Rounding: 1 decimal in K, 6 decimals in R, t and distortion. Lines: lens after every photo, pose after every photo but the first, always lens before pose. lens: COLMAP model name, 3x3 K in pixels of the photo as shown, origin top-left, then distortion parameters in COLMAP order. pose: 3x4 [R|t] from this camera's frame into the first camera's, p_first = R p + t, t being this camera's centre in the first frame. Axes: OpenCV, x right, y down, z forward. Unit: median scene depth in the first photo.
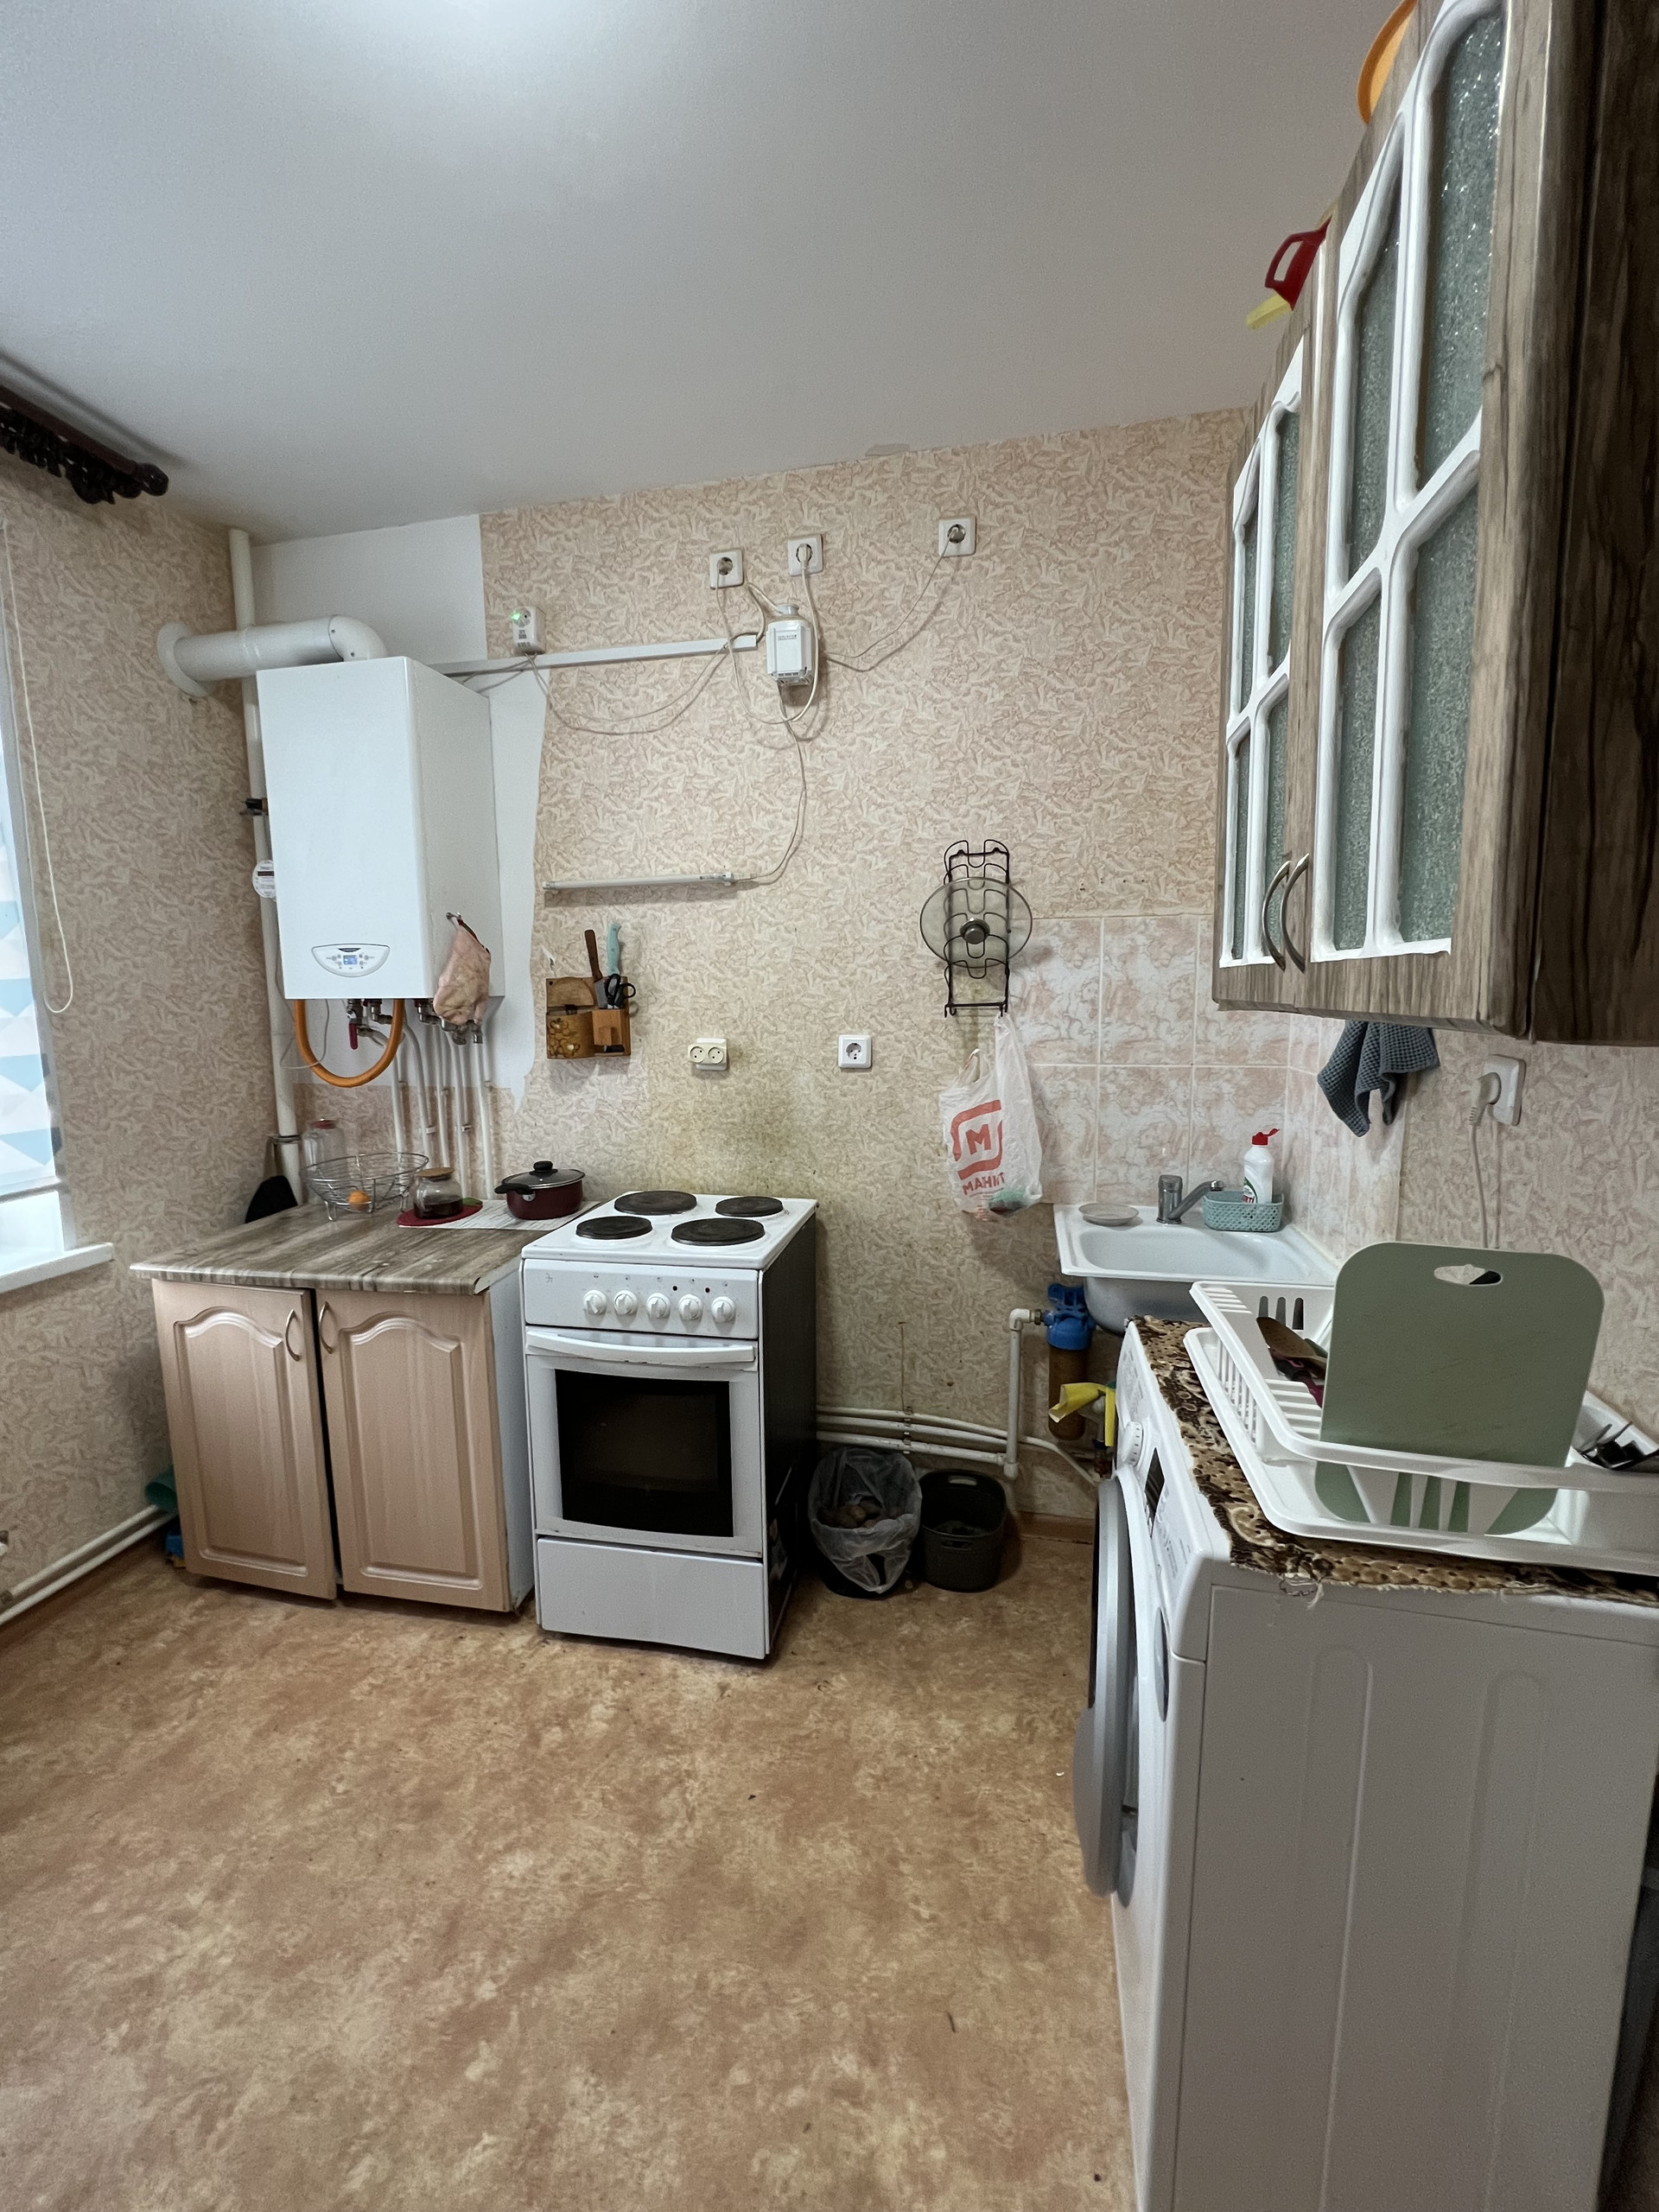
lens RADIAL K [[886.6, 0, 830.4], [0, 886.6, 1103.6], [0, 0, 1]] dist [-0.000776, 0.000470]
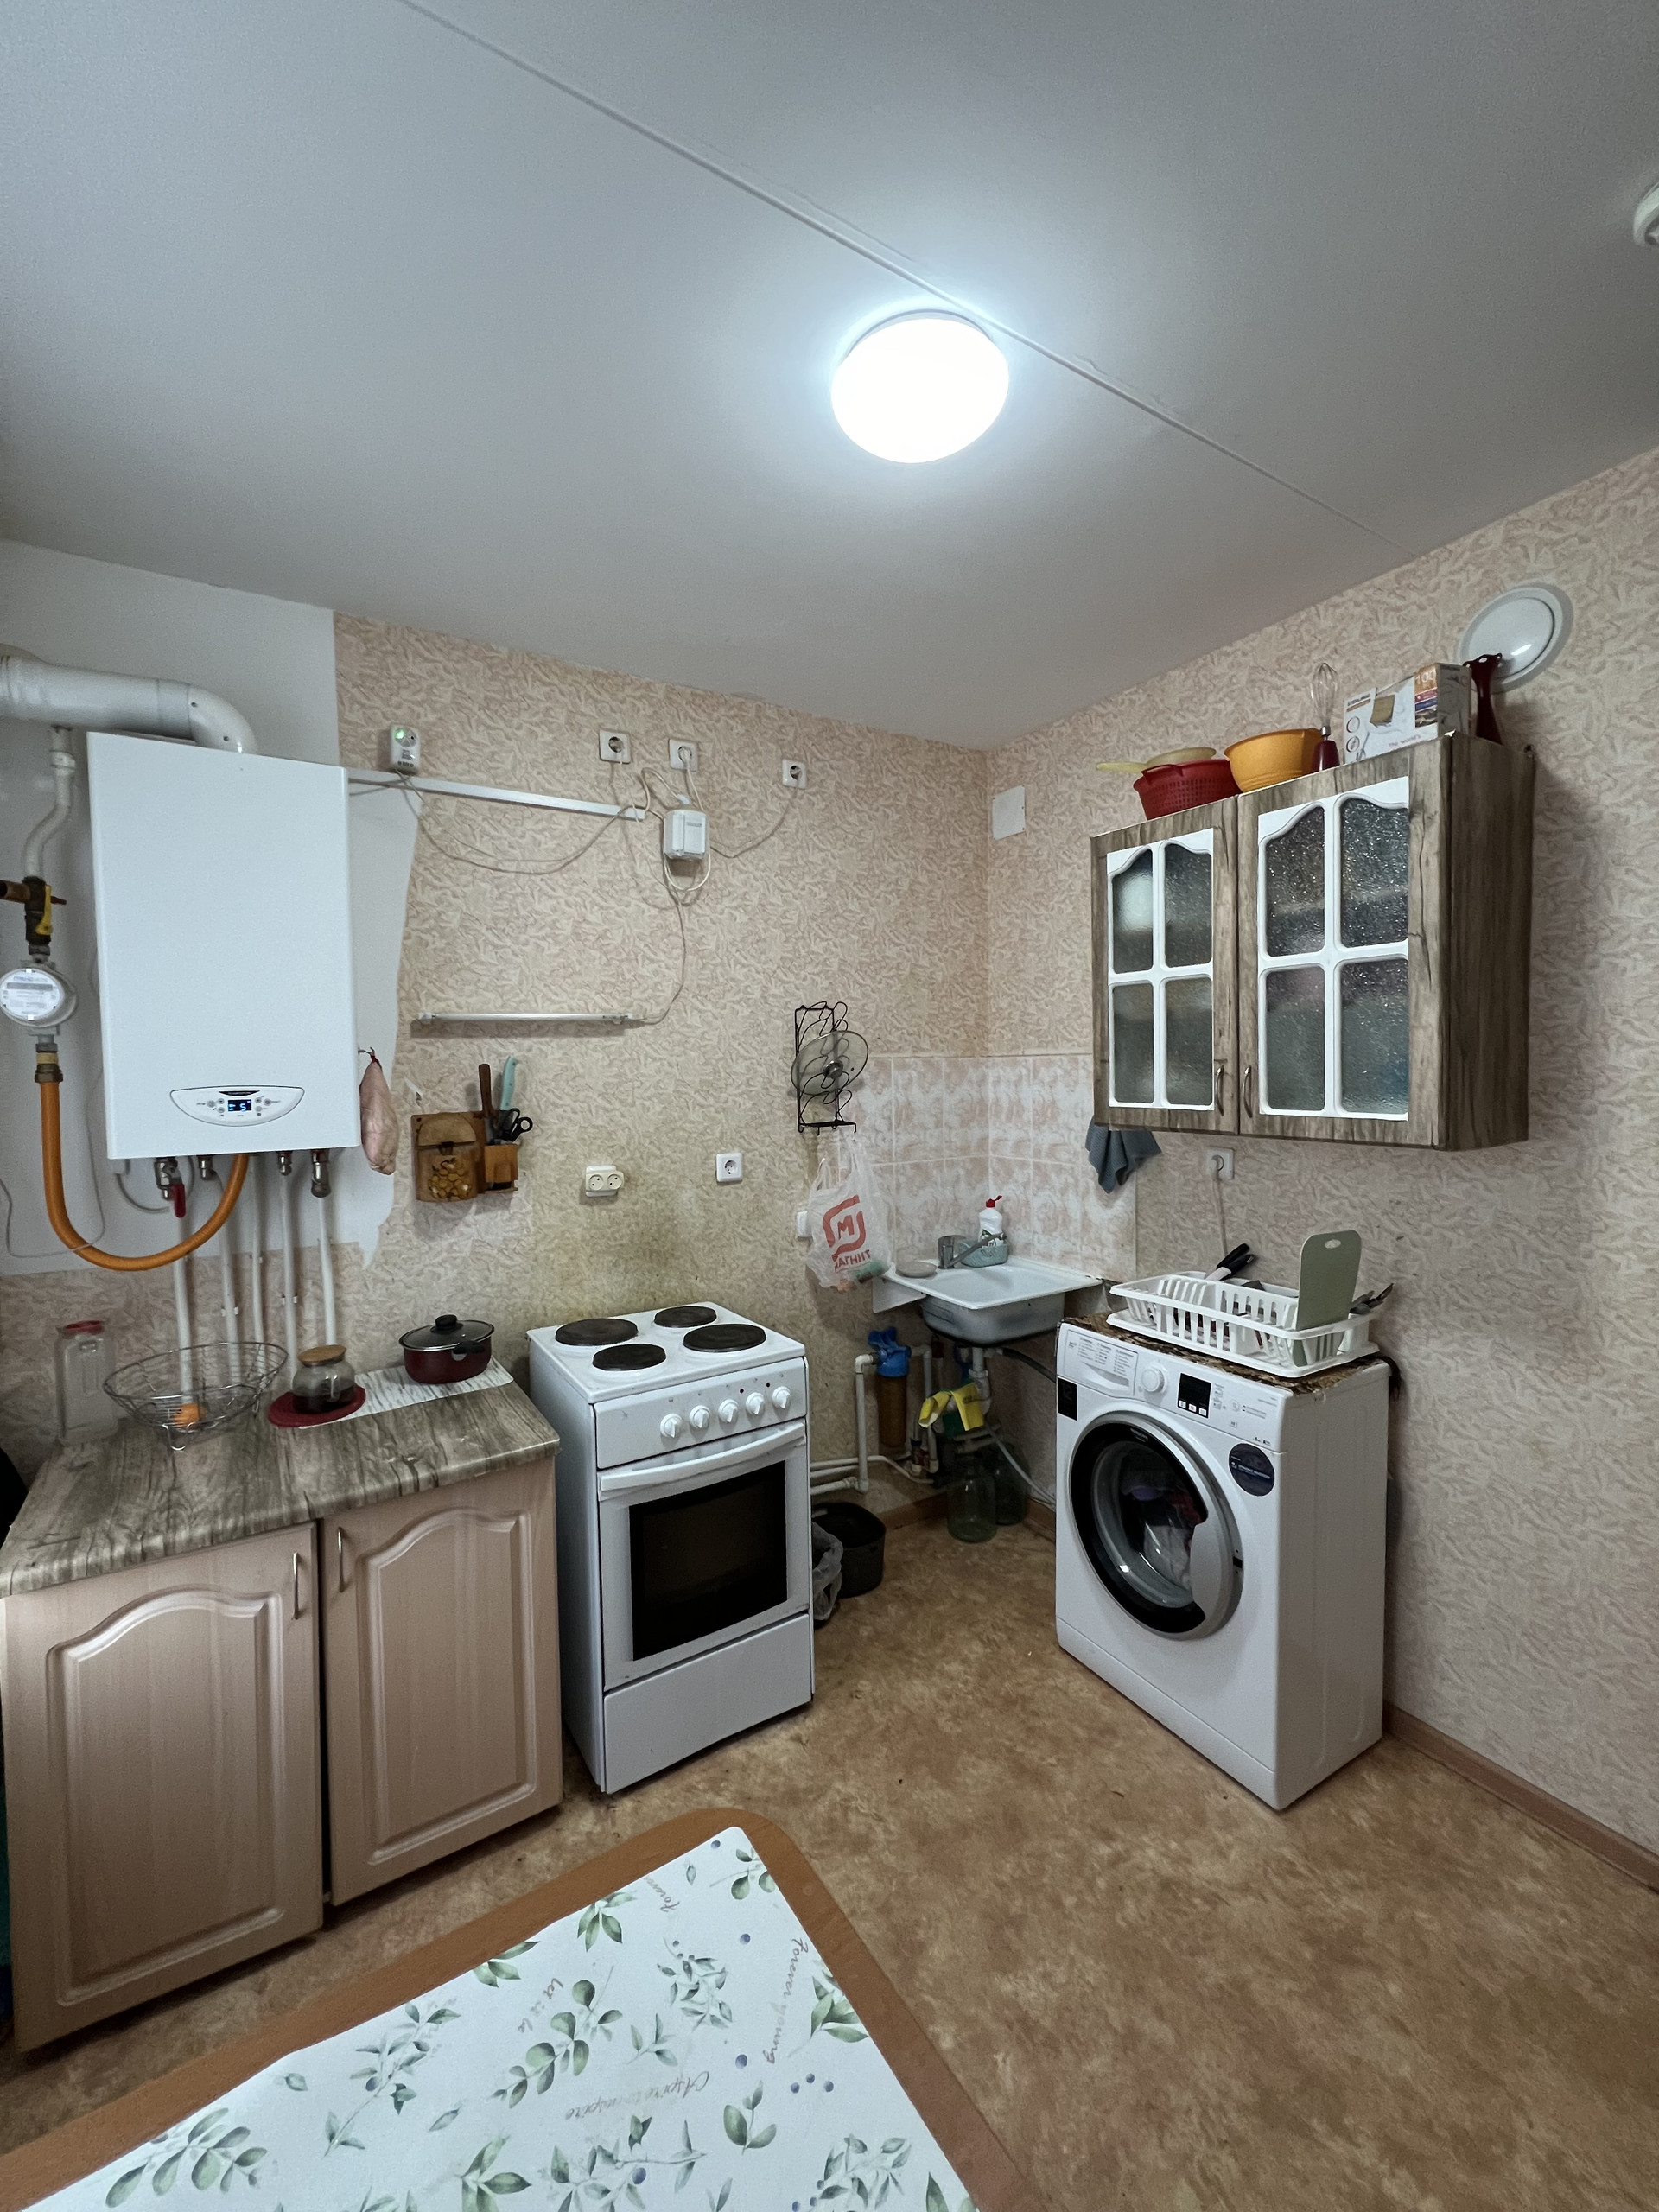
lens RADIAL K [[886.6, 0, 830.4], [0, 886.6, 1103.6], [0, 0, 1]] dist [-0.000776, 0.000470]
pose [[0.727418, -0.031970, 0.685450, -0.722585], [0.096665, 0.993727, -0.056236, -0.068559], [-0.679352, 0.107166, 0.725945, 0.053602]]
